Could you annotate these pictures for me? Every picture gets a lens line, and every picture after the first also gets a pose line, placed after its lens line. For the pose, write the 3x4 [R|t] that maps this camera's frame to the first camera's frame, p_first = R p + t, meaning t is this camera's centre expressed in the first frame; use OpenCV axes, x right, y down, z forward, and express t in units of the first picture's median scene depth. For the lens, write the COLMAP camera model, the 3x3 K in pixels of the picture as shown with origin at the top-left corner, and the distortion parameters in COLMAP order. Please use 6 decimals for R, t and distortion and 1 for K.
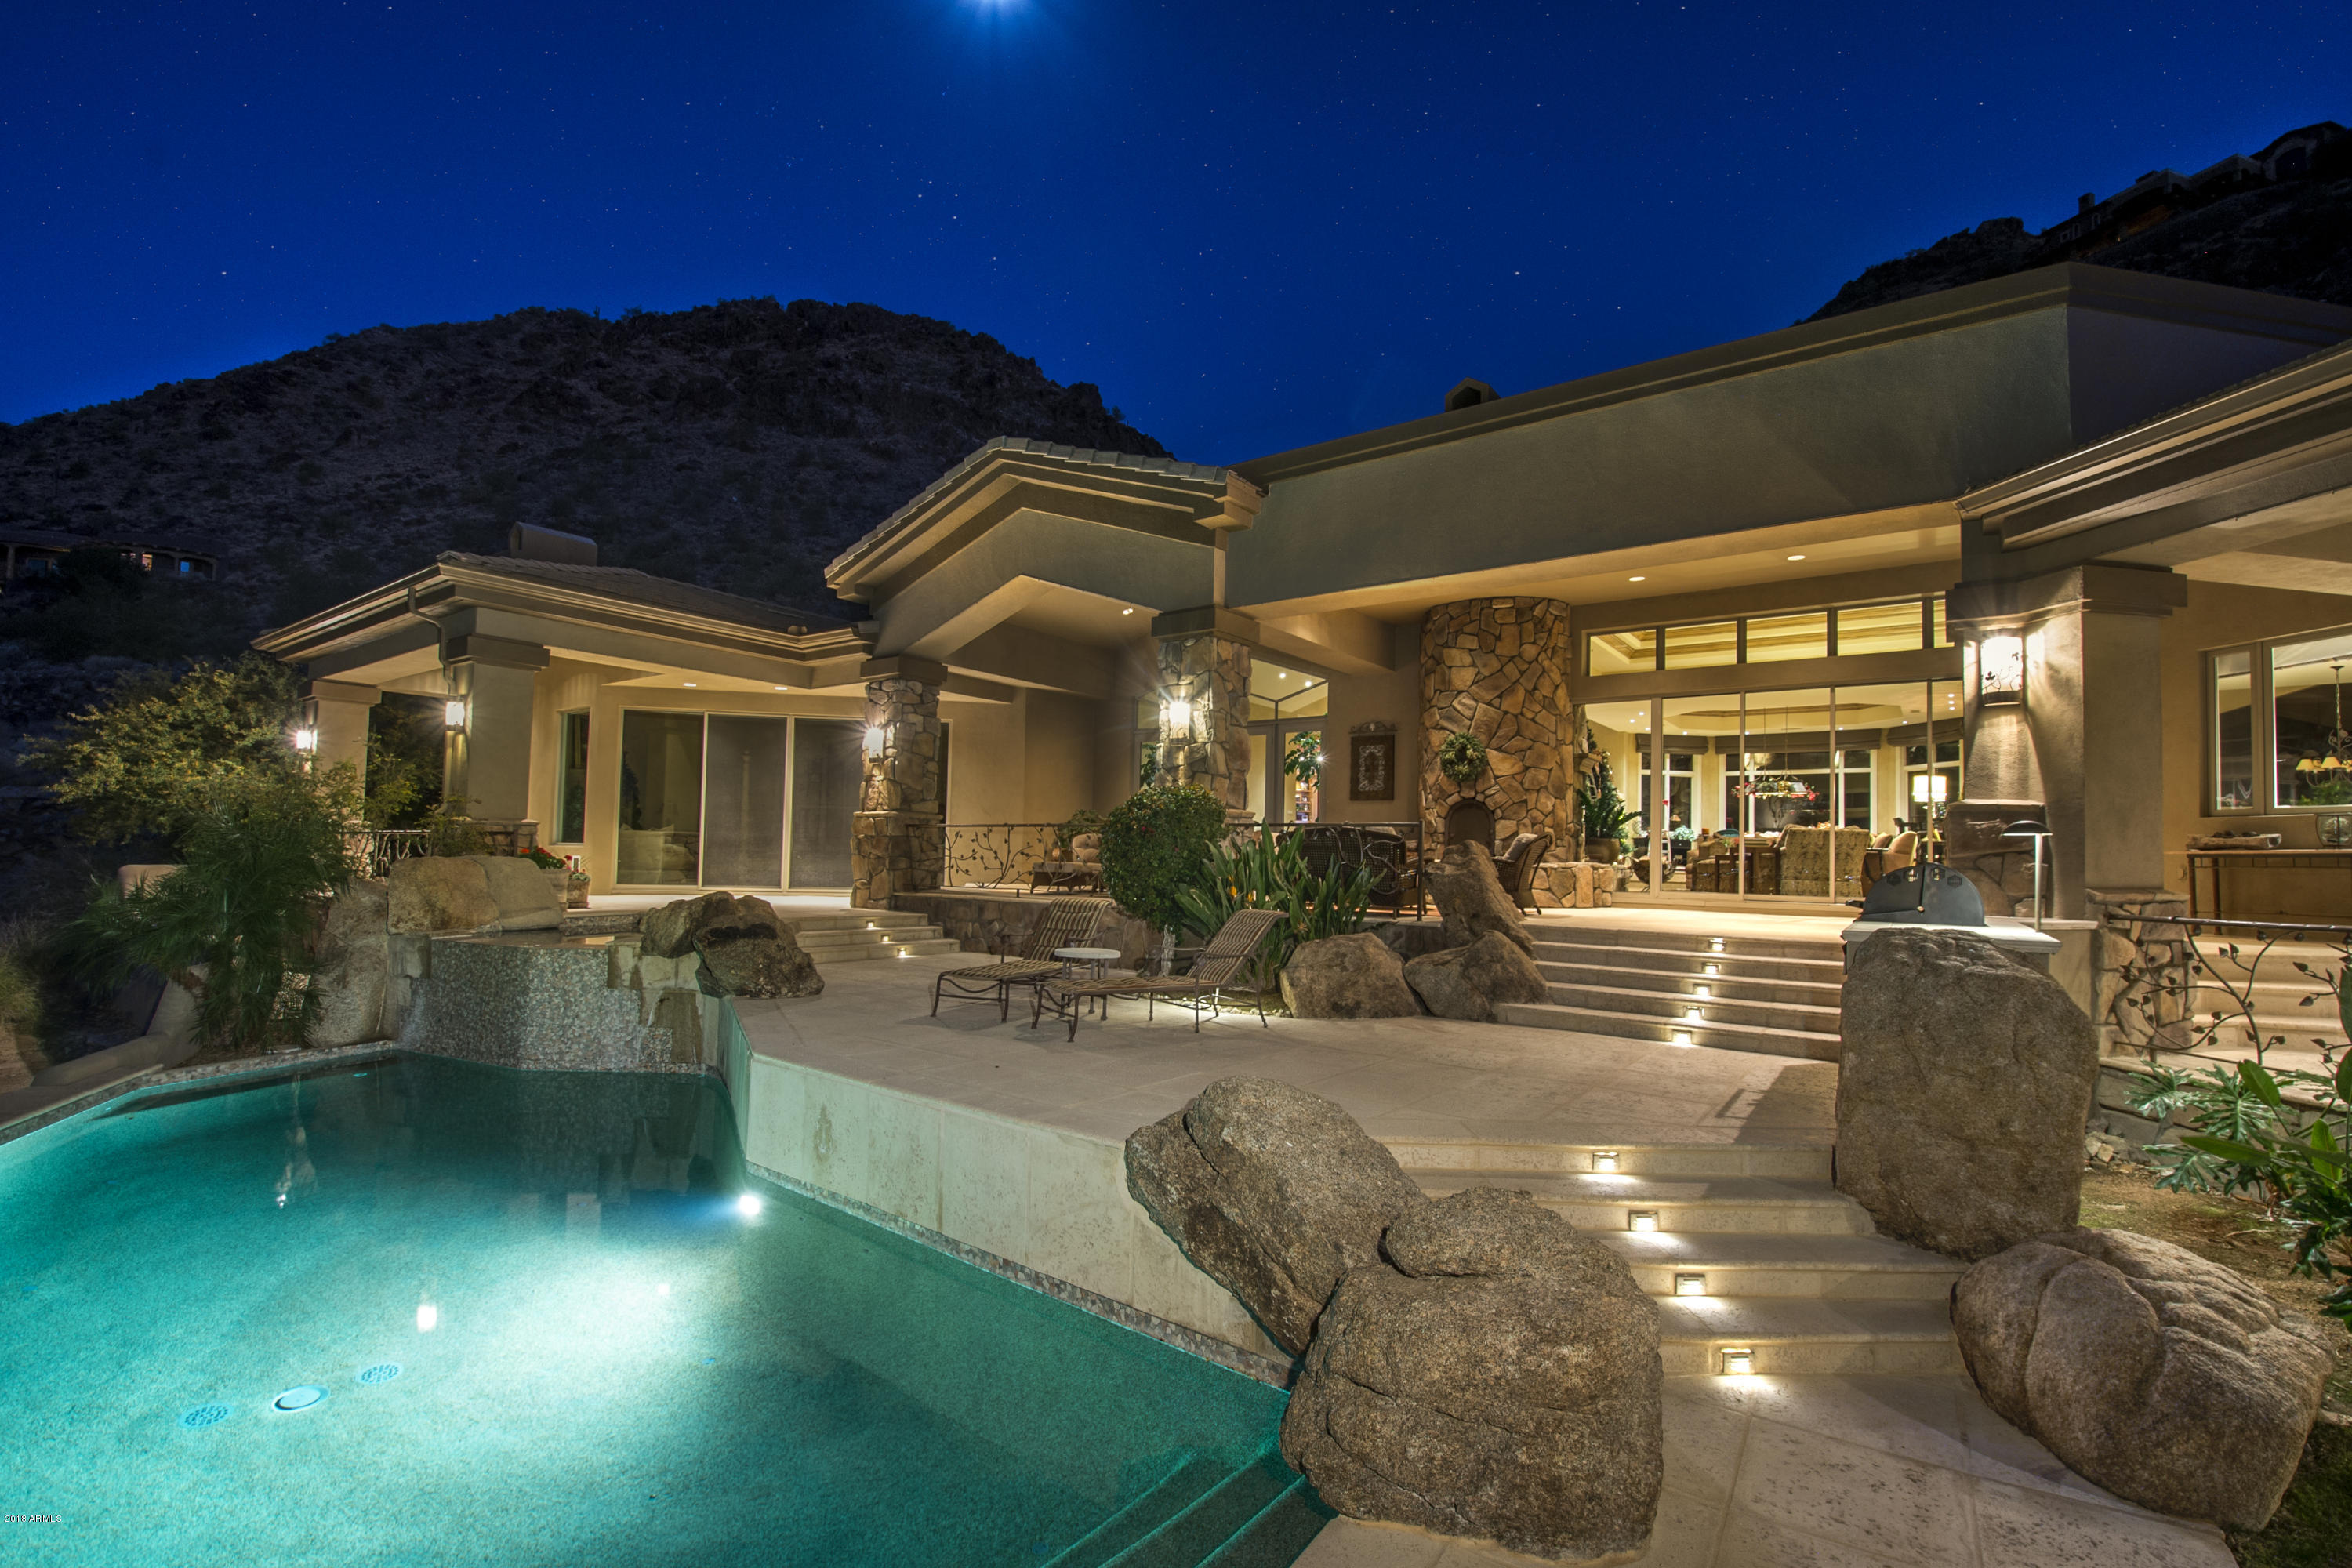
lens RADIAL K [[1038.7, 0, 1177.9], [0, 1038.7, 823.9], [0, 0, 1]] dist [0.017034, -0.026424]
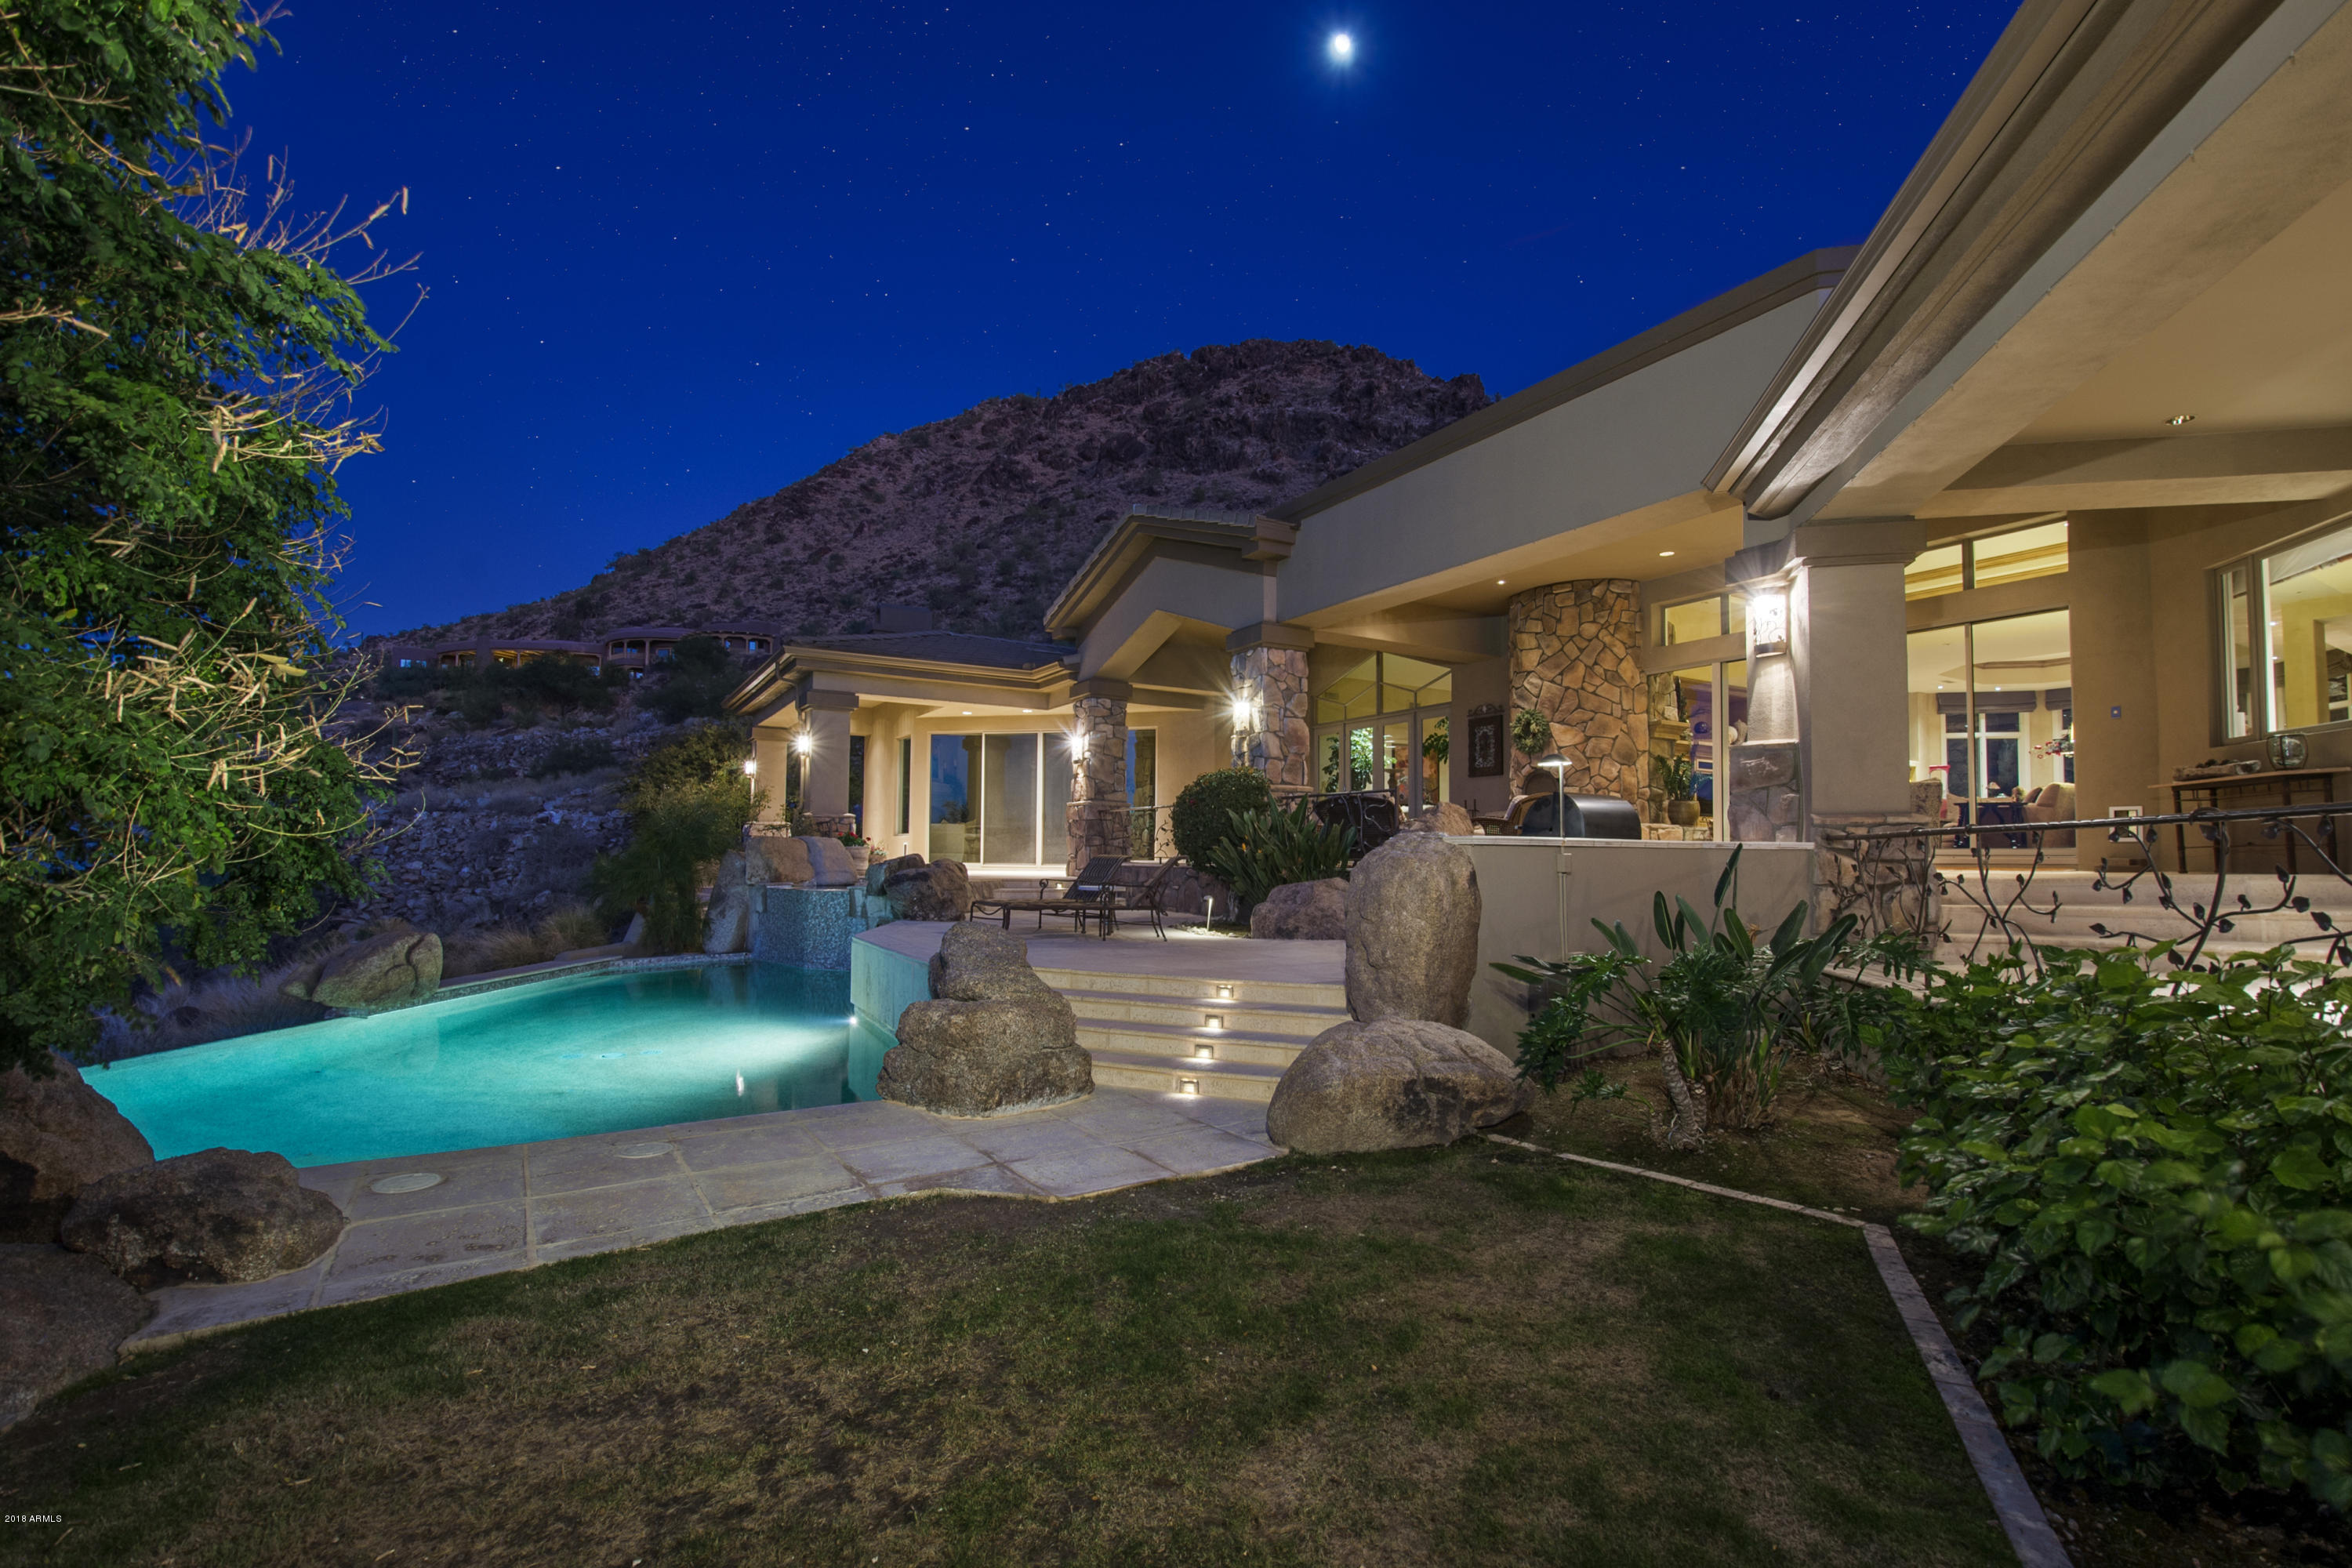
lens RADIAL K [[1038.7, 0, 1177.9], [0, 1038.7, 823.9], [0, 0, 1]] dist [0.017034, -0.026424]
pose [[0.922589, -0.027075, -0.384832, 0.272492], [0.025466, 0.999633, -0.009278, 0.026624], [0.384942, -0.001240, 0.922940, -0.124250]]
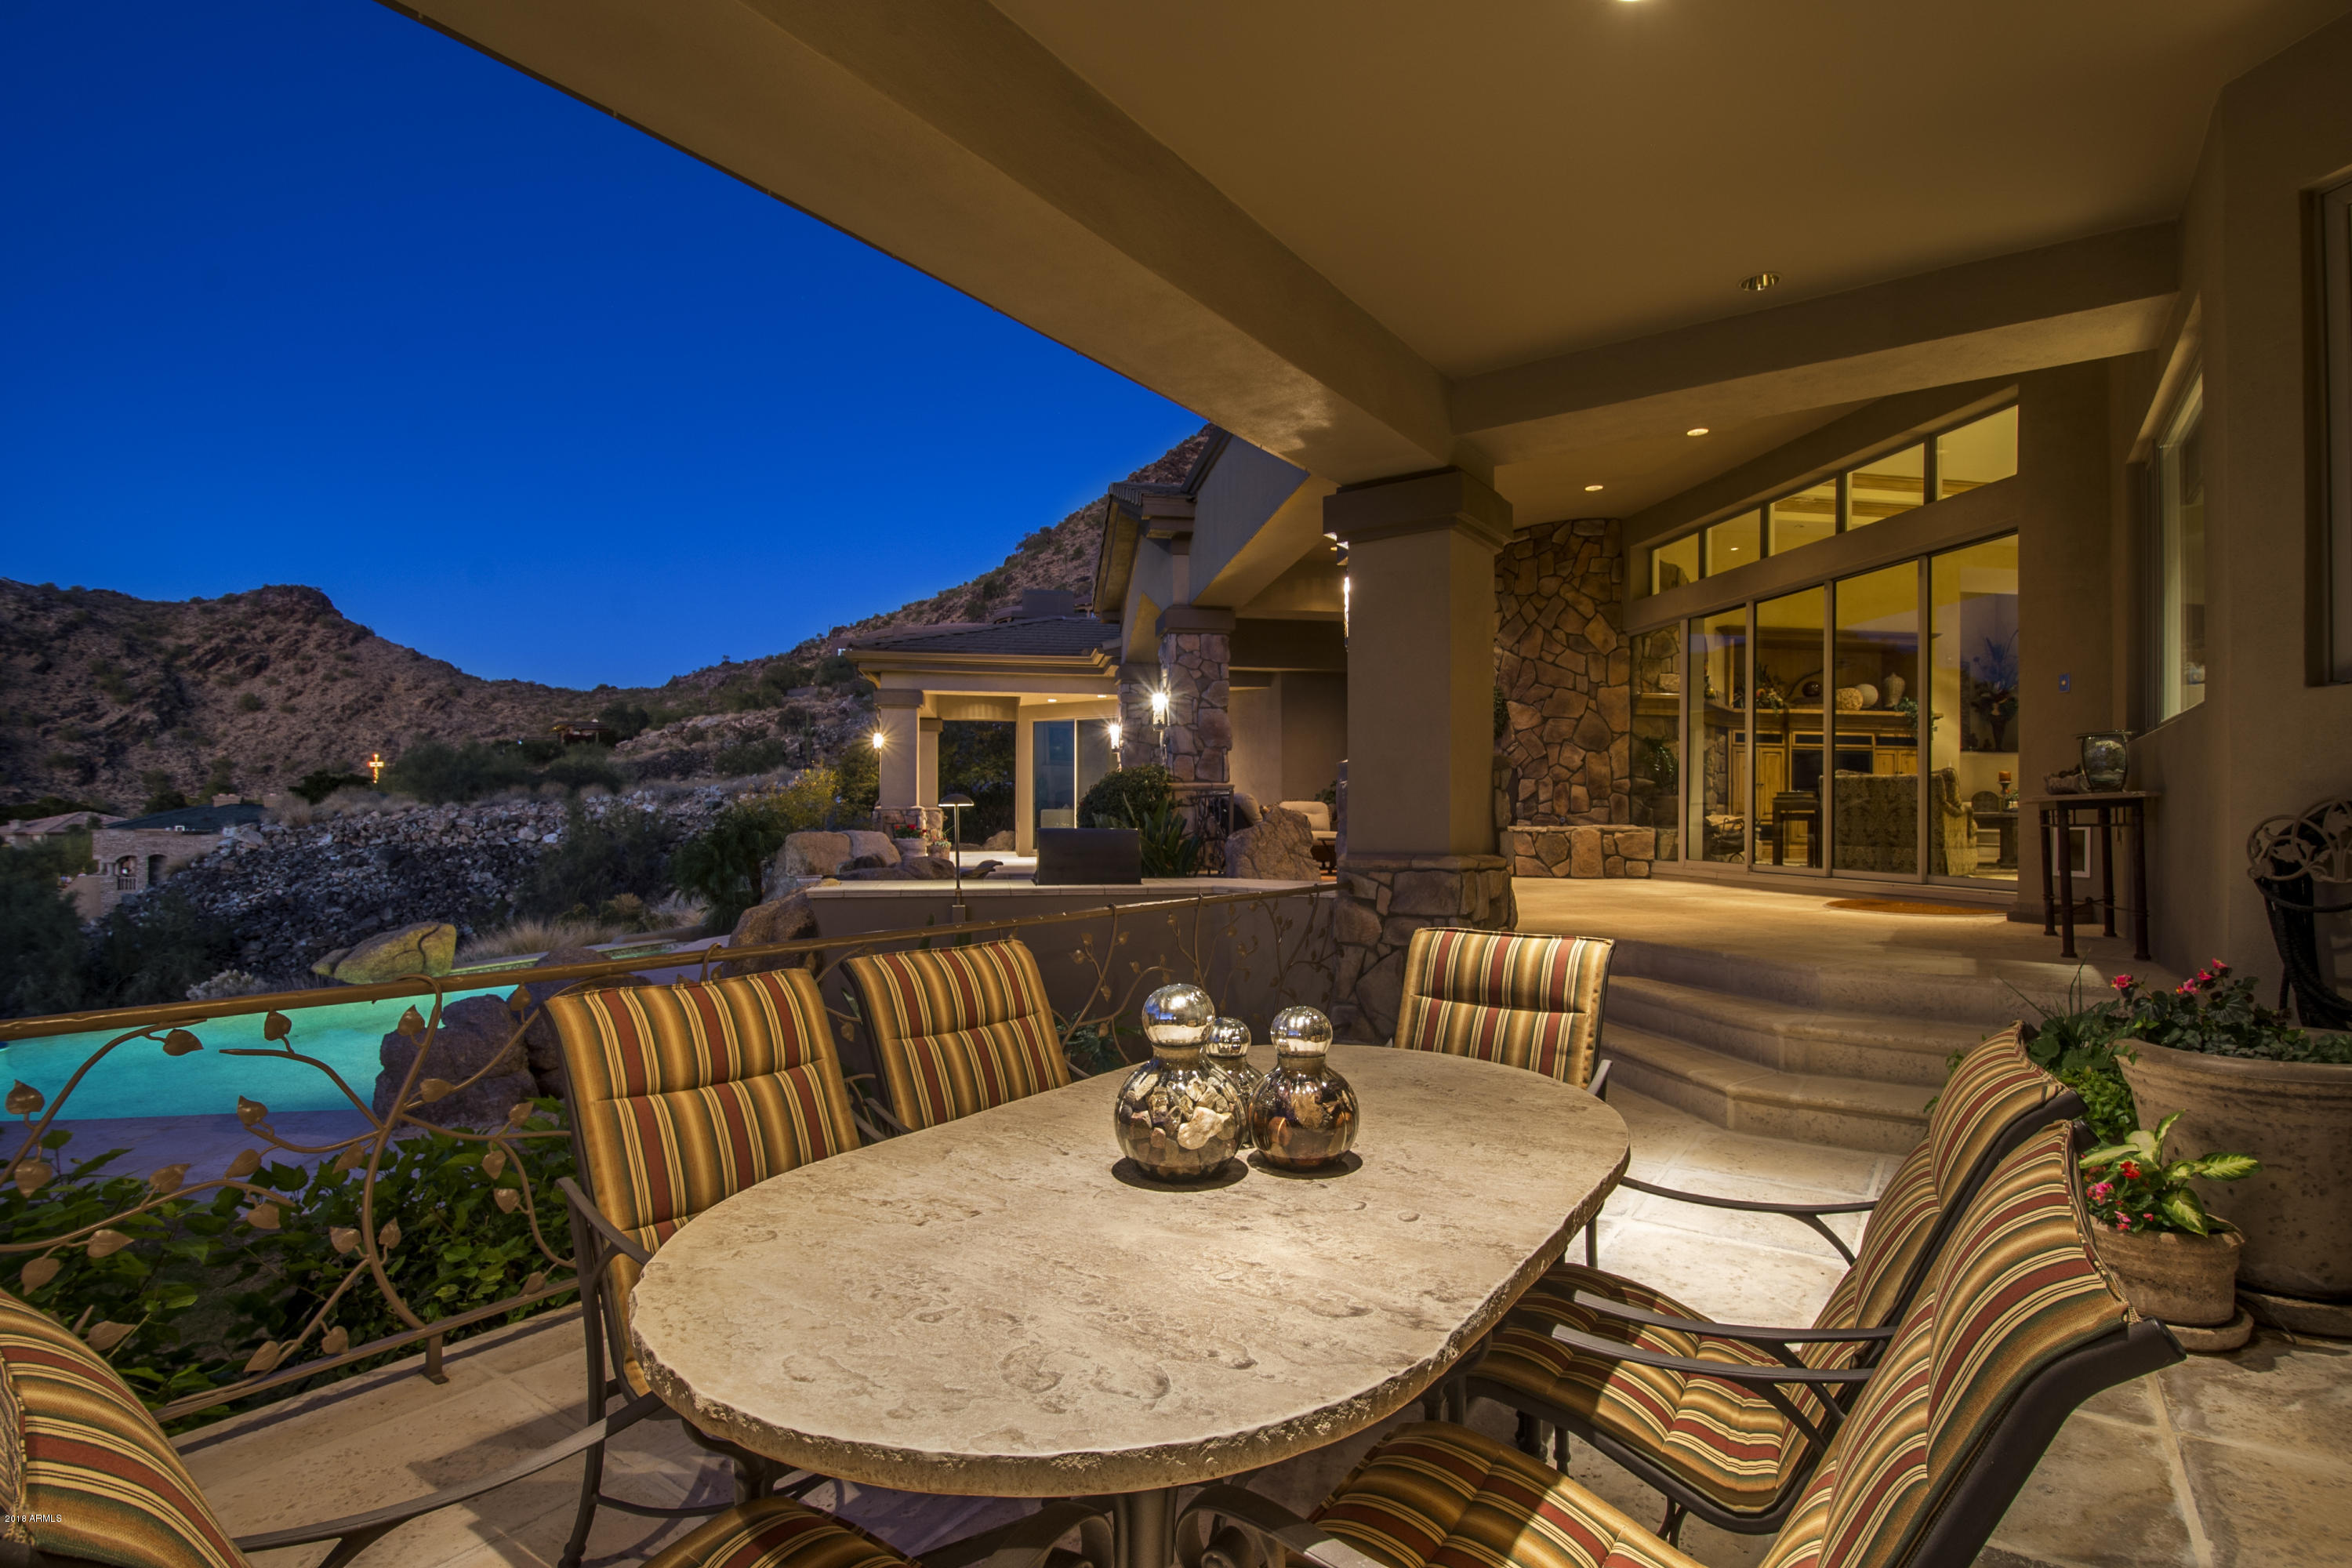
lens RADIAL K [[1097.1, 0, 1178.3], [0, 1097.1, 823.2], [0, 0, 1]] dist [-0.000480, -0.000156]
pose [[0.719081, -0.014481, -0.694775, 0.579227], [0.036175, 0.999207, 0.016615, 0.005967], [0.693984, -0.037081, 0.719035, 0.085104]]
